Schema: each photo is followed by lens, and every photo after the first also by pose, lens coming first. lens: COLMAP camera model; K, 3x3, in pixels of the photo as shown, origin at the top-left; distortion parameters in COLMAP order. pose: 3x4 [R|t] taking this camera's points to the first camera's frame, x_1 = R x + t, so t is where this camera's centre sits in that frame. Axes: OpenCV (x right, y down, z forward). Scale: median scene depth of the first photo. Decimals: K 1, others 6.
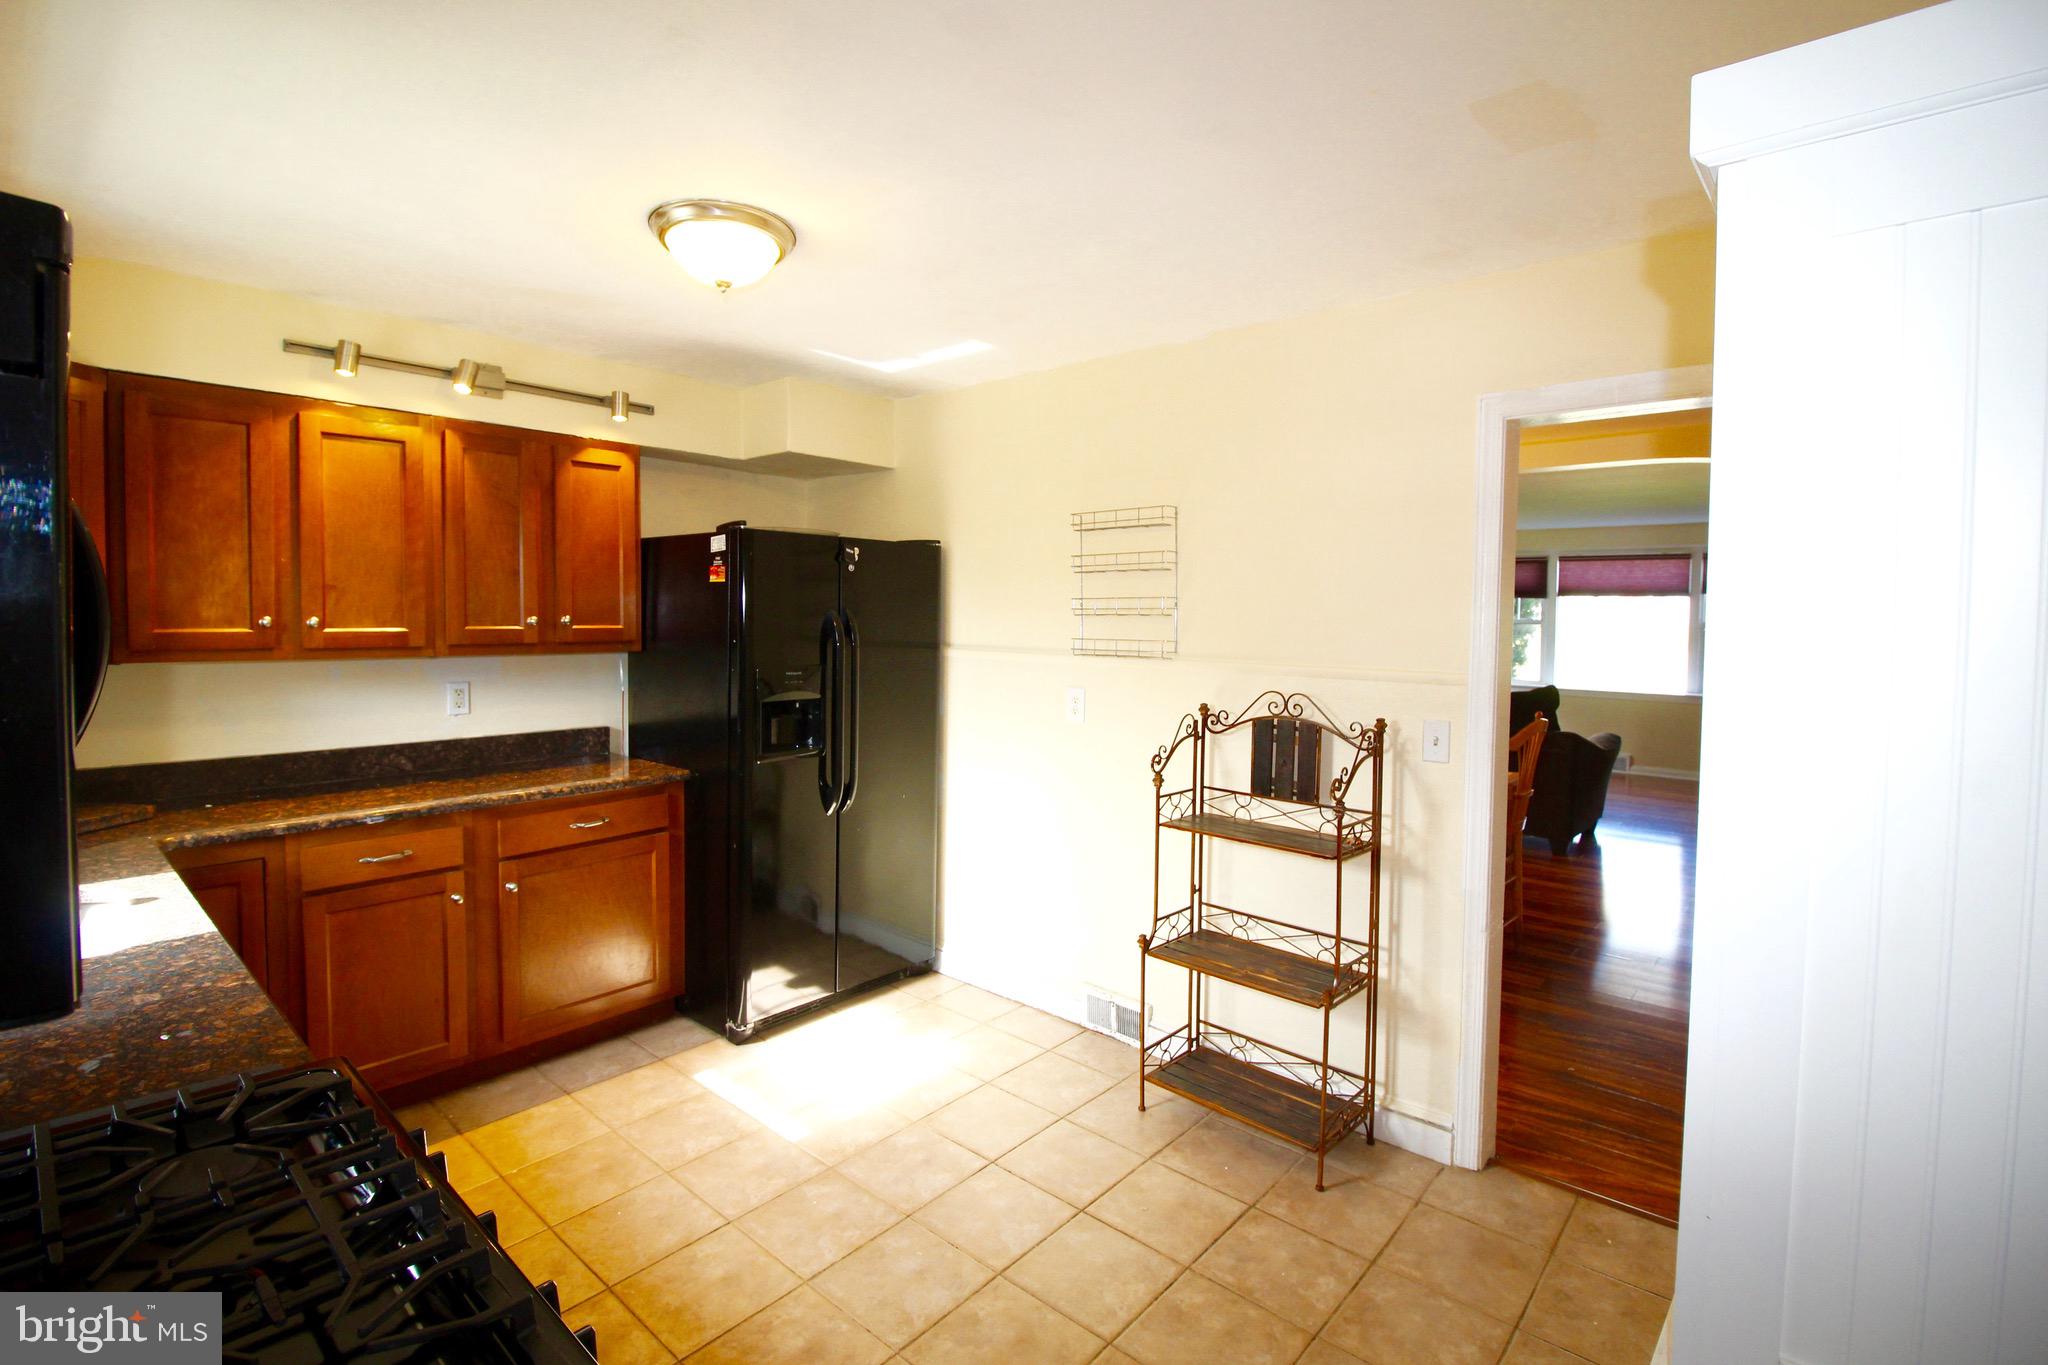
lens RADIAL K [[951.7, 0, 1016.3], [0, 951.7, 658.9], [0, 0, 1]] dist [0.002198, -0.012872]
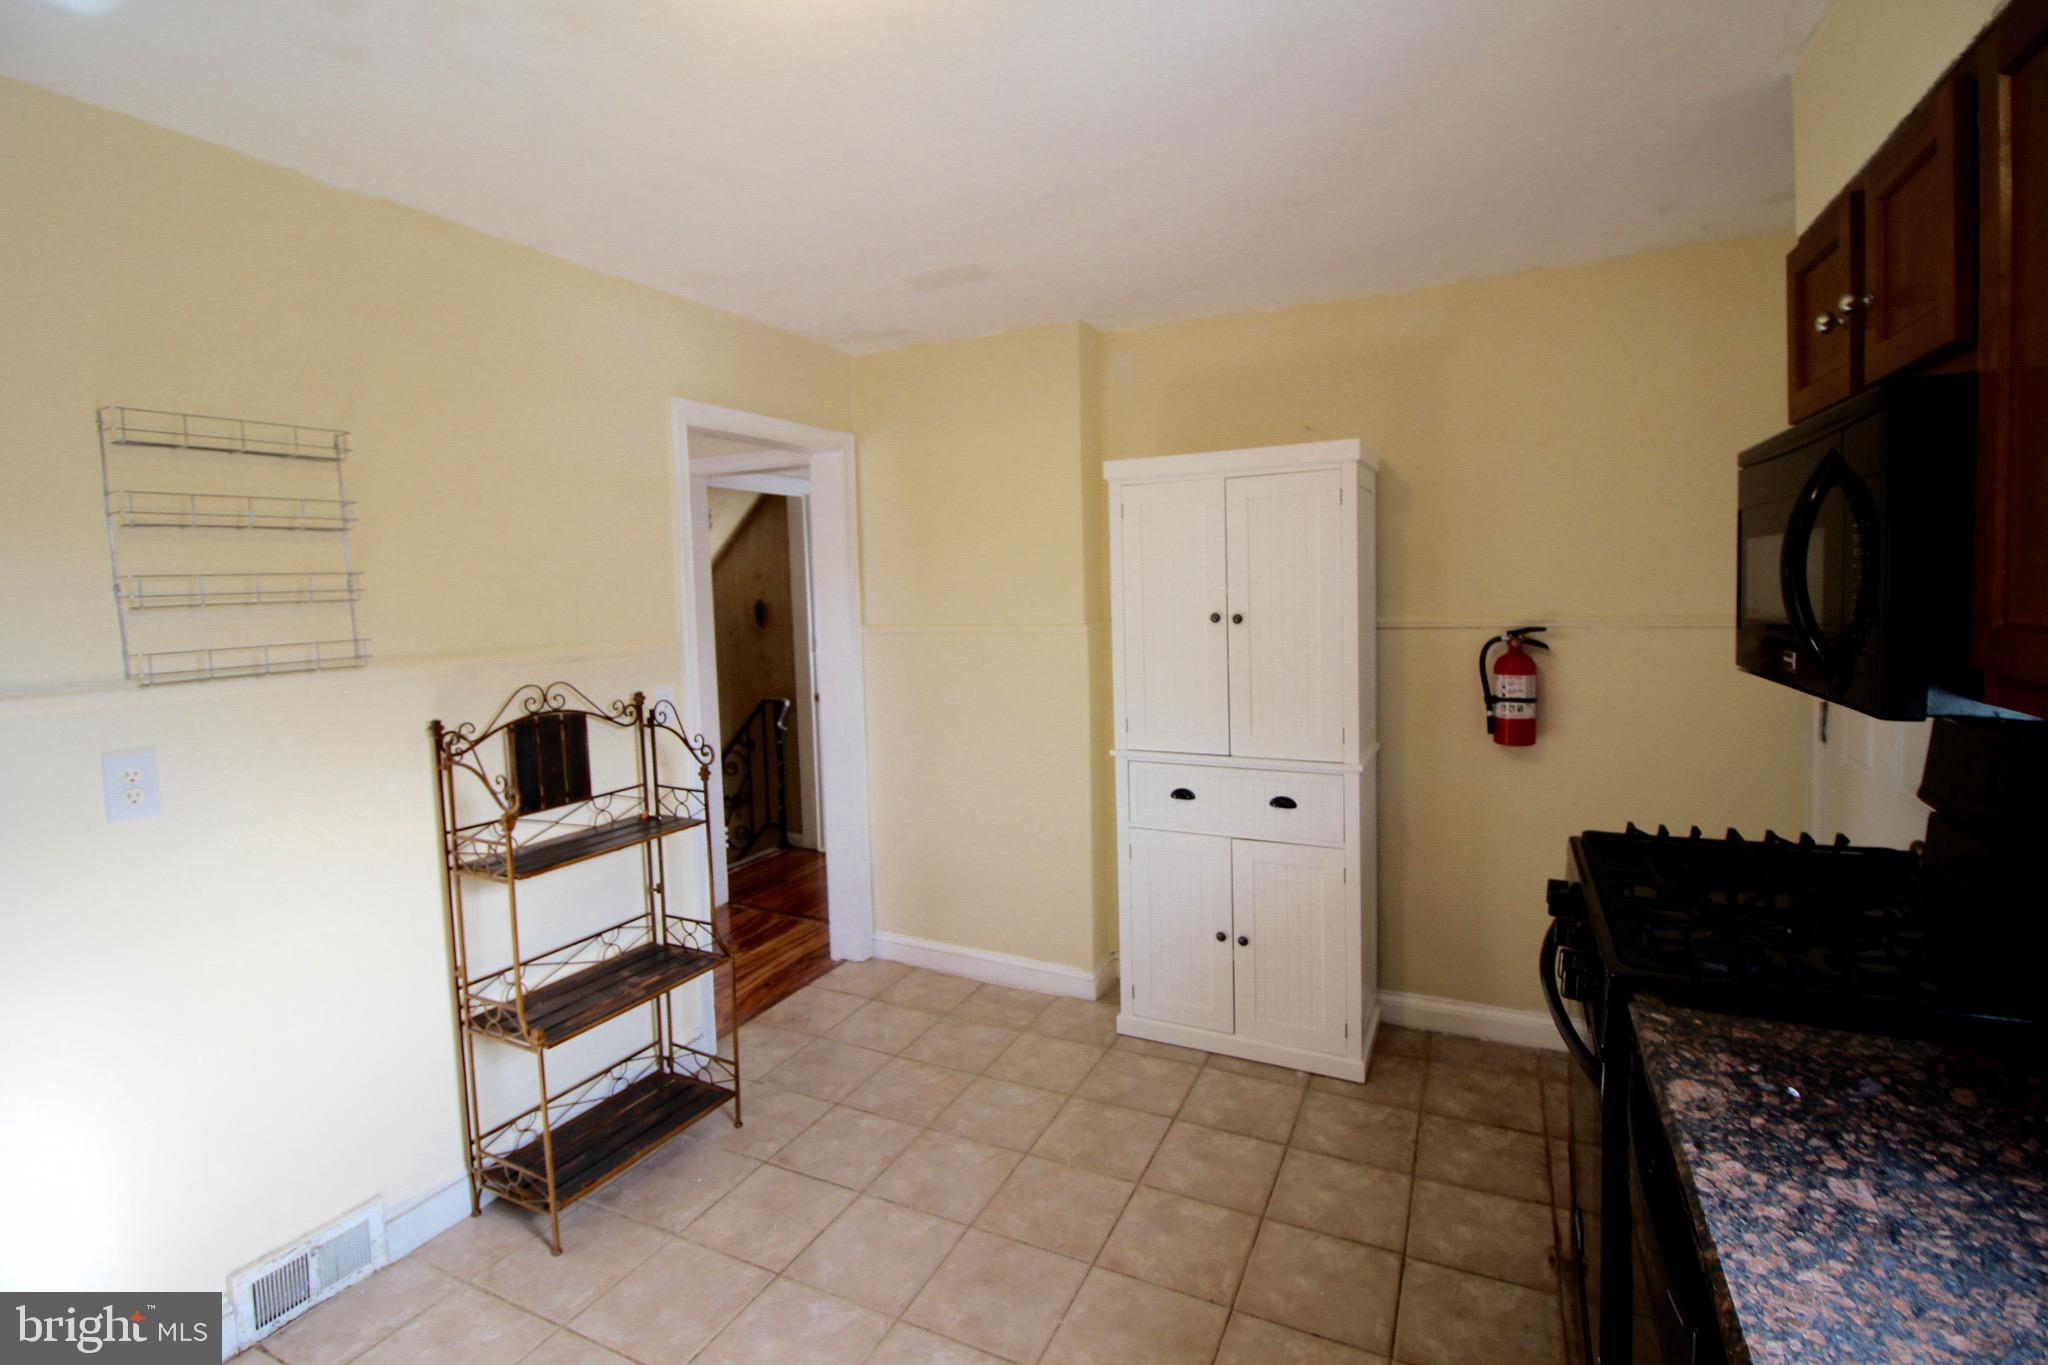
lens RADIAL K [[951.7, 0, 1016.3], [0, 951.7, 658.9], [0, 0, 1]] dist [0.002198, -0.012872]
pose [[-0.272457, -0.077053, 0.959078, -0.689010], [0.071120, 0.992449, 0.099938, -0.044976], [-0.959536, 0.095438, -0.264920, 0.852518]]
